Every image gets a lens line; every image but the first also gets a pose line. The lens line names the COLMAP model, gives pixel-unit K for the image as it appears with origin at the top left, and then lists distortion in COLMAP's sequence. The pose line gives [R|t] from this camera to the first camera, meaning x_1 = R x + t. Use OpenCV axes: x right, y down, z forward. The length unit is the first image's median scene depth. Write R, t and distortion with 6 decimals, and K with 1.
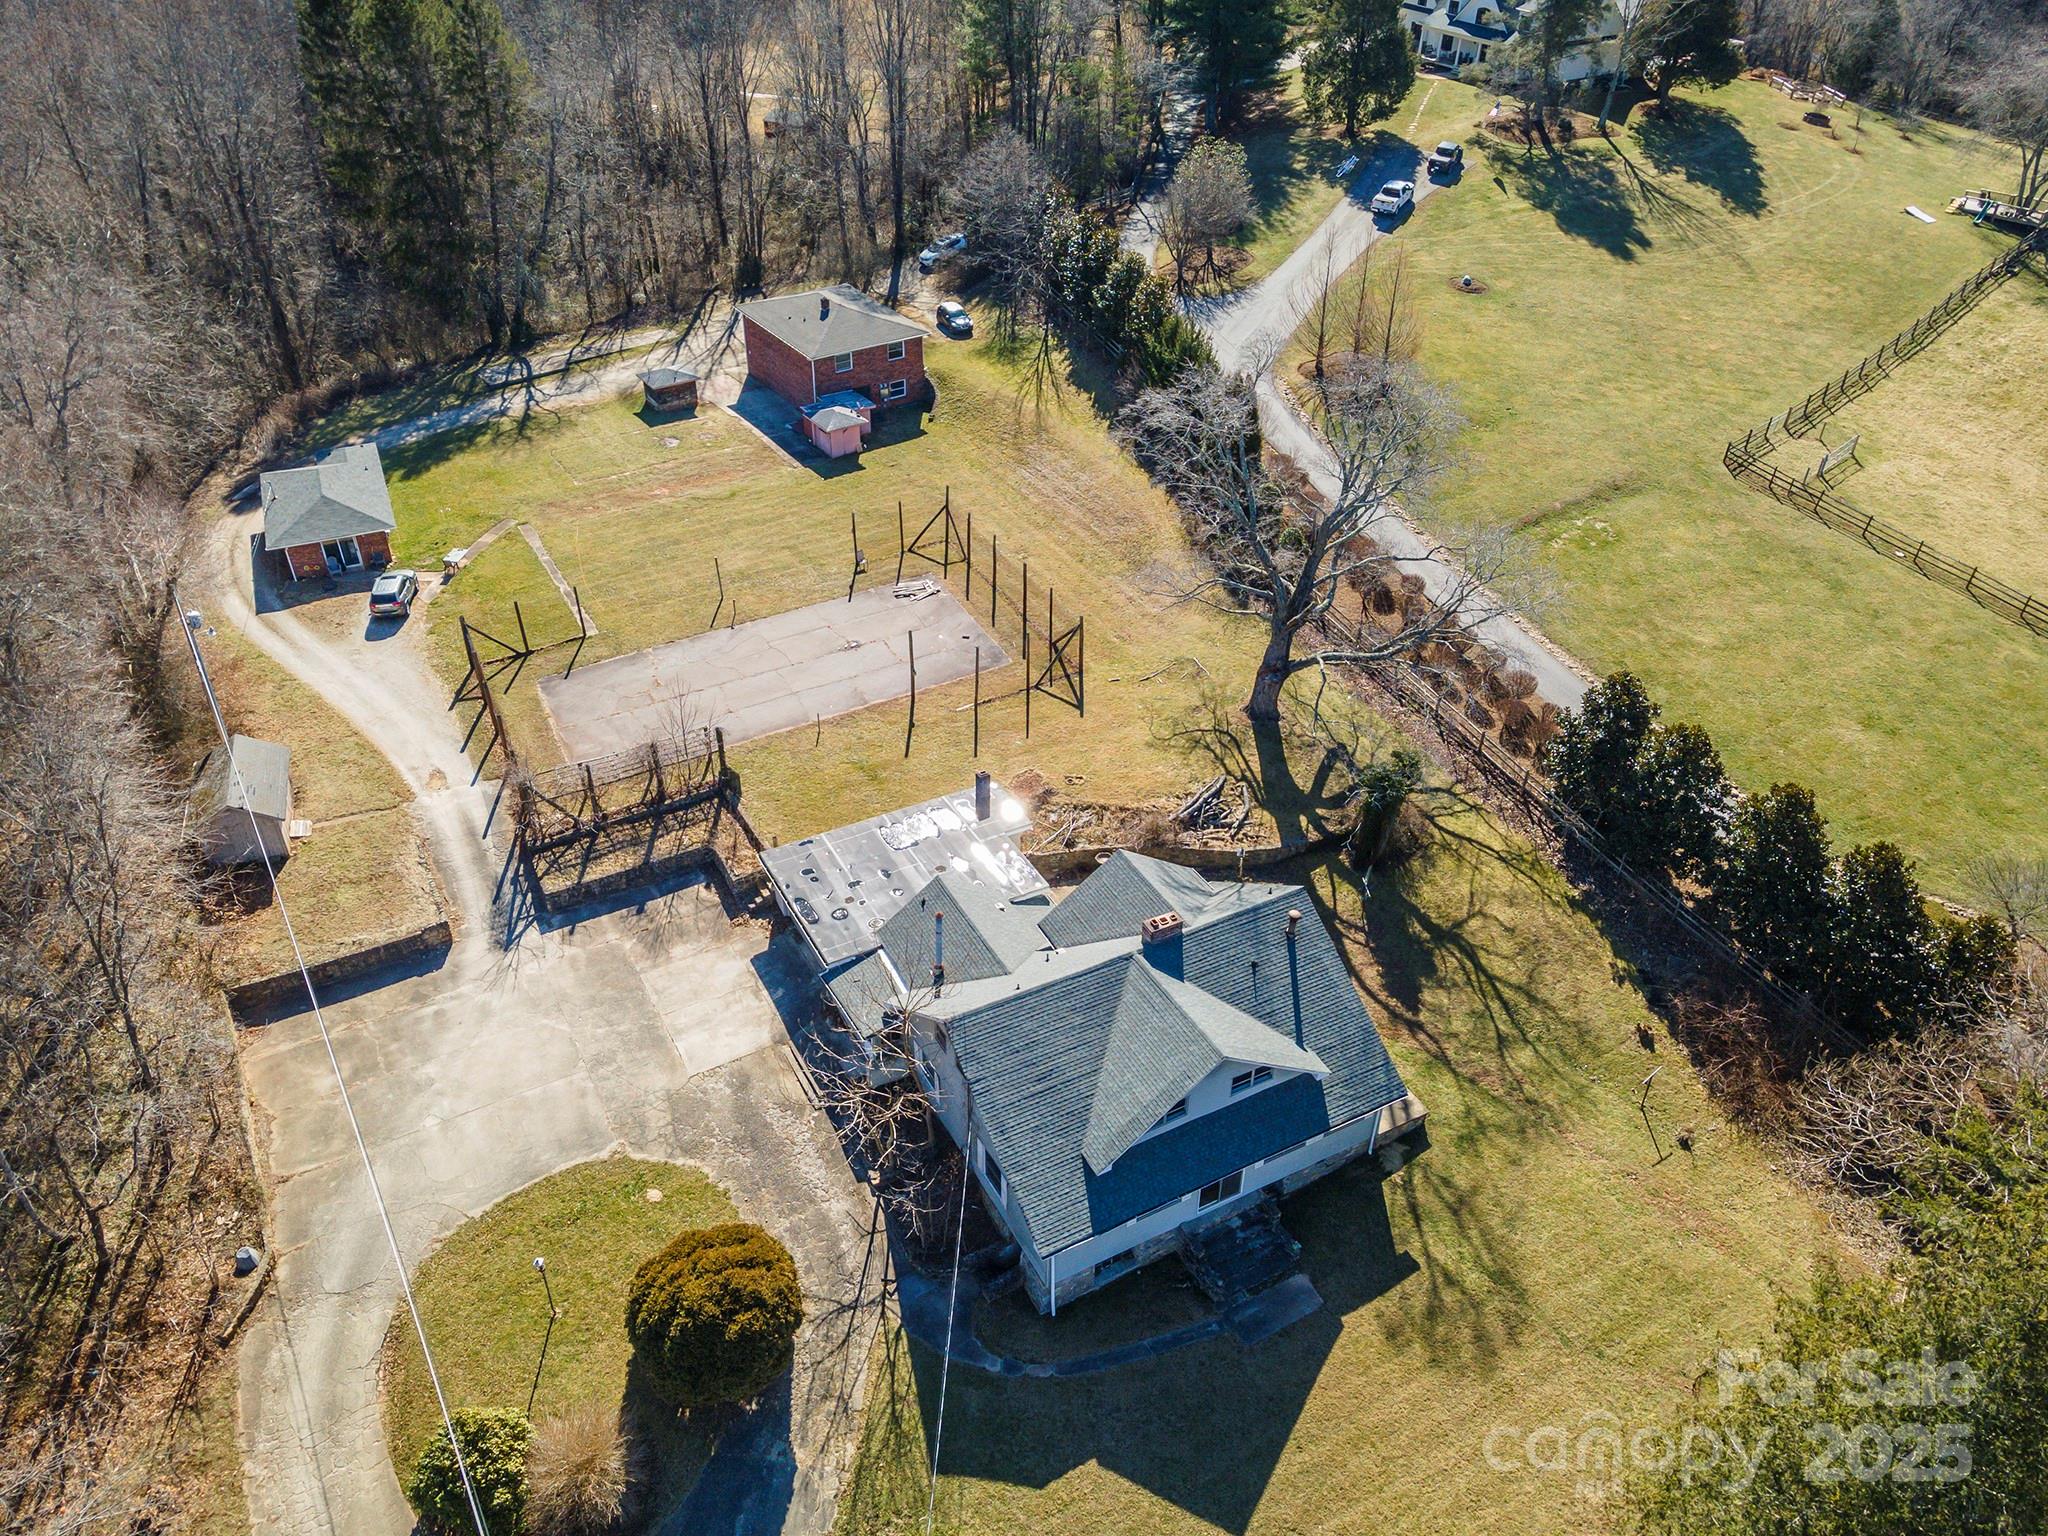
lens RADIAL K [[1459.8, 0, 1023.6], [0, 1459.8, 772.3], [0, 0, 1]] dist [0.050945, 0.005109]
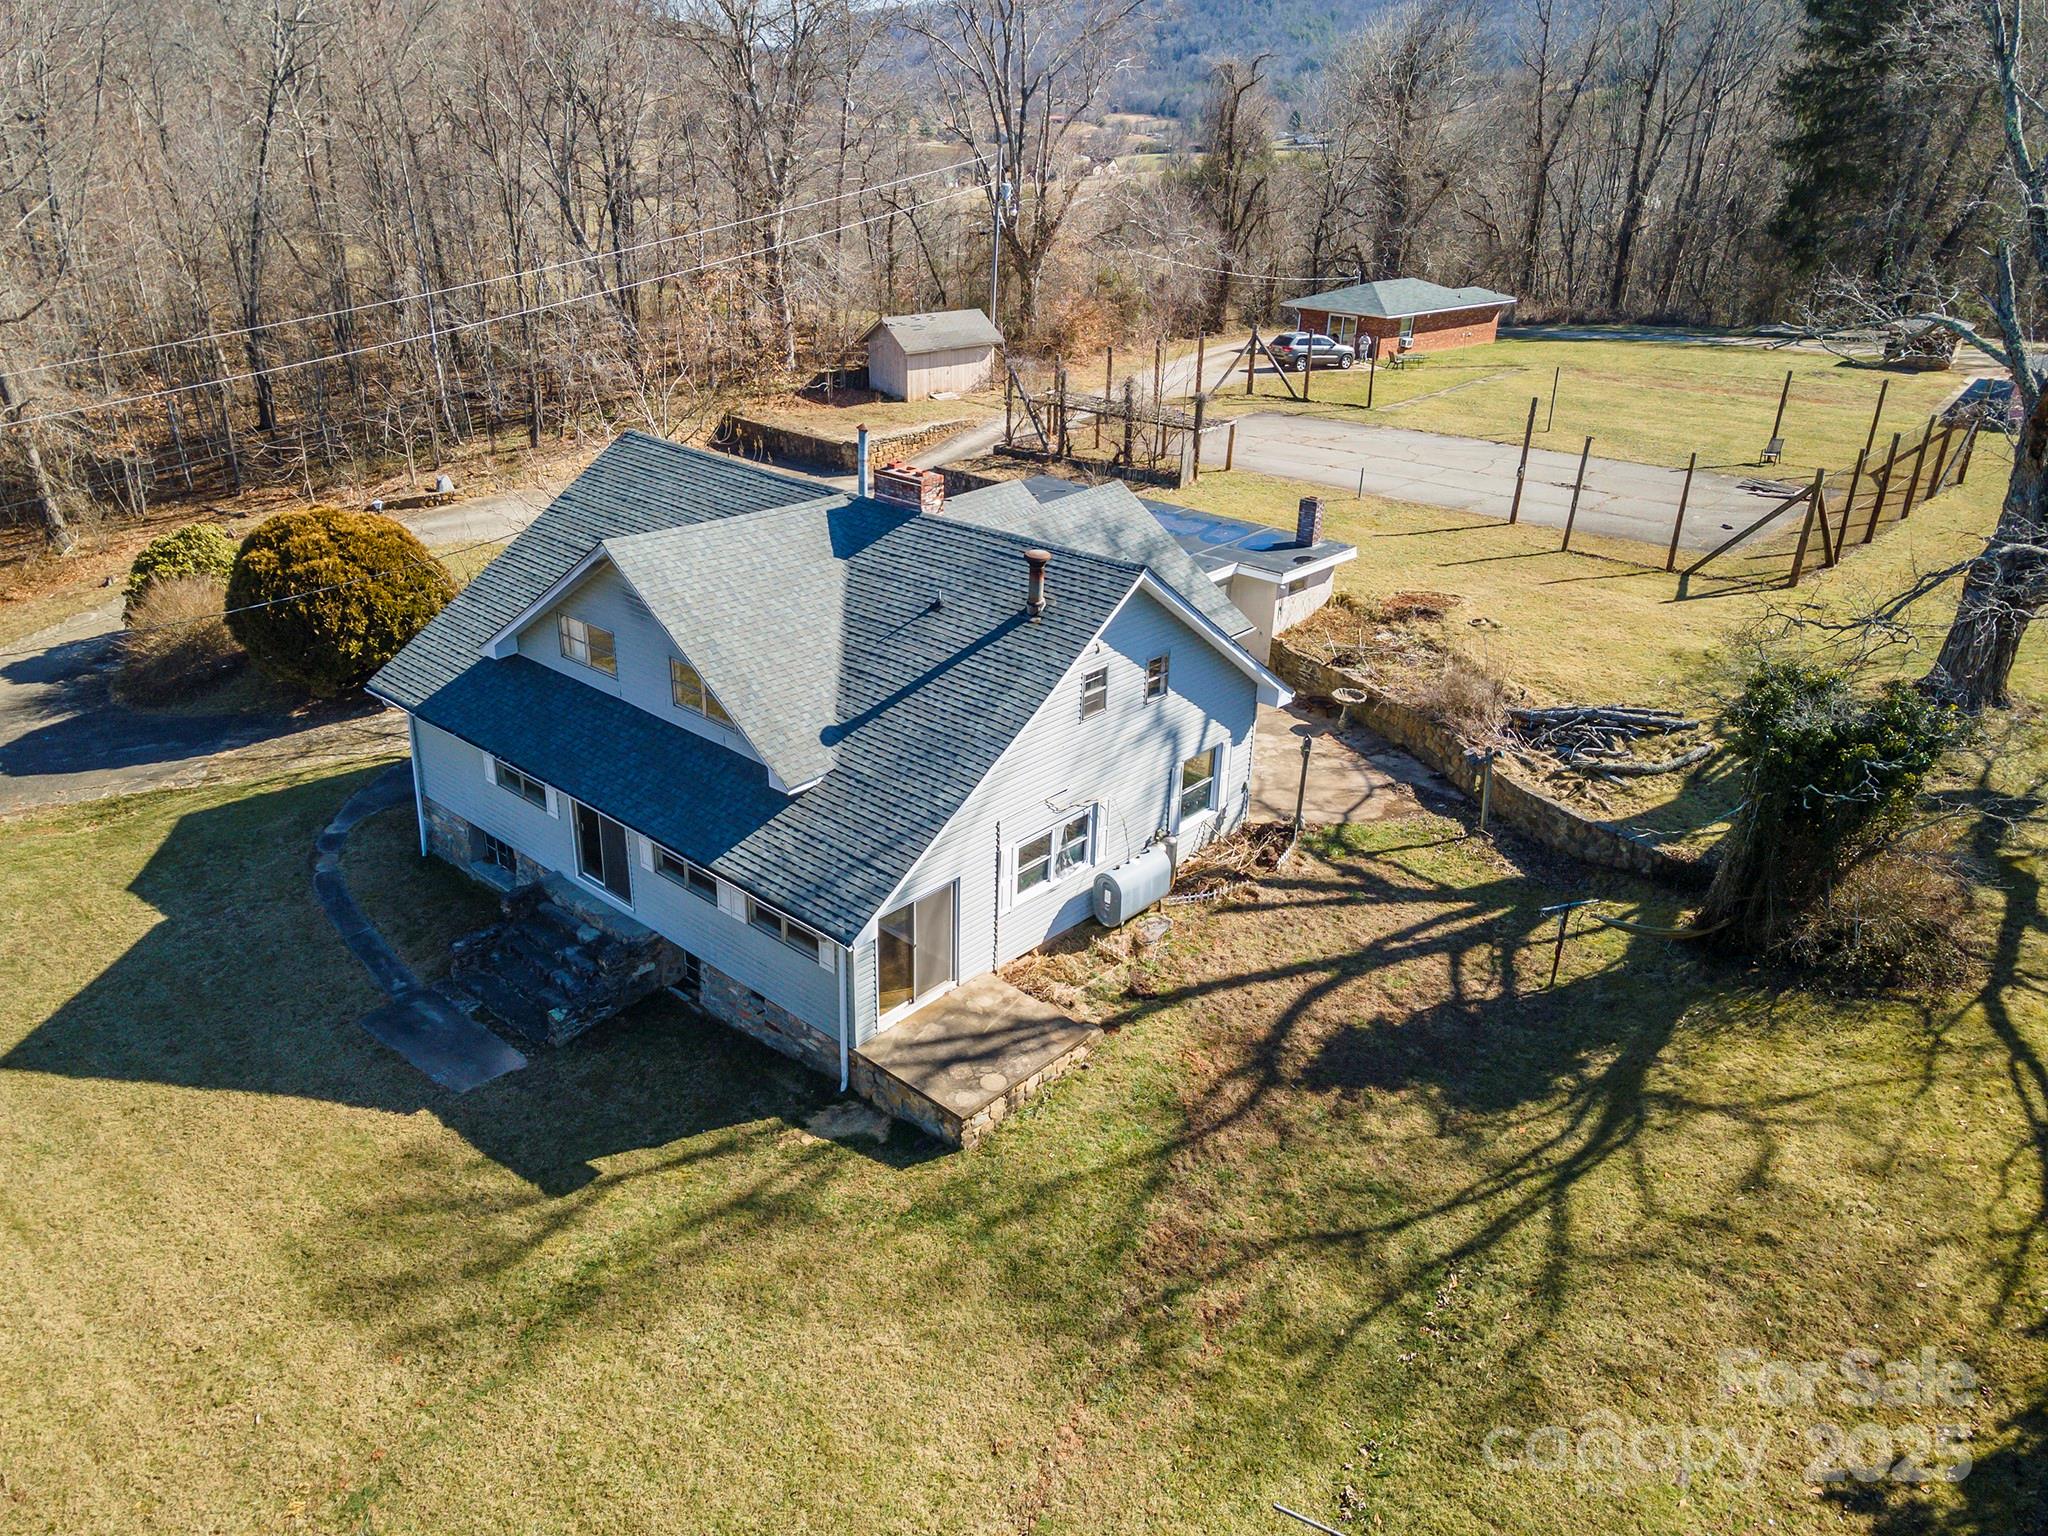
lens RADIAL K [[1459.8, 0, 1023.6], [0, 1459.8, 772.3], [0, 0, 1]] dist [0.050945, 0.005109]
pose [[0.366408, 0.409238, -0.835625, 0.499614], [-0.563003, 0.812532, 0.151062, 0.071054], [0.740793, 0.415109, 0.528120, 0.641693]]
